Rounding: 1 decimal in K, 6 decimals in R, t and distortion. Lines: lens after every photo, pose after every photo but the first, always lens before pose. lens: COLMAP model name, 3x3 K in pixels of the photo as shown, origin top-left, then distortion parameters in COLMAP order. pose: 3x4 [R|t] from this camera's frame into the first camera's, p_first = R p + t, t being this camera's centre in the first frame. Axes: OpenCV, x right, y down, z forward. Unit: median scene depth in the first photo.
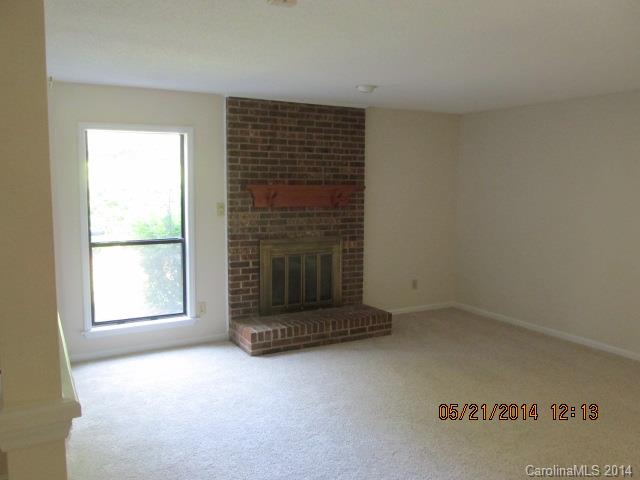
lens RADIAL K [[524.8, 0, 320.4], [0, 524.8, 240.4], [0, 0, 1]] dist [0.006371, 0.002137]
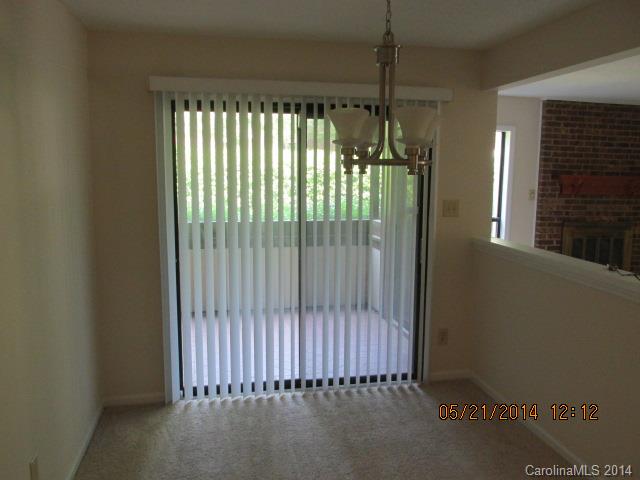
lens RADIAL K [[524.8, 0, 319.7], [0, 524.8, 236.8], [0, 0, 1]] dist [0.006371, 0.002137]
pose [[0.963640, 0.051200, -0.262254, -0.329217], [-0.047359, 0.998658, 0.020951, 0.032768], [0.262975, -0.007769, 0.964771, -0.269287]]
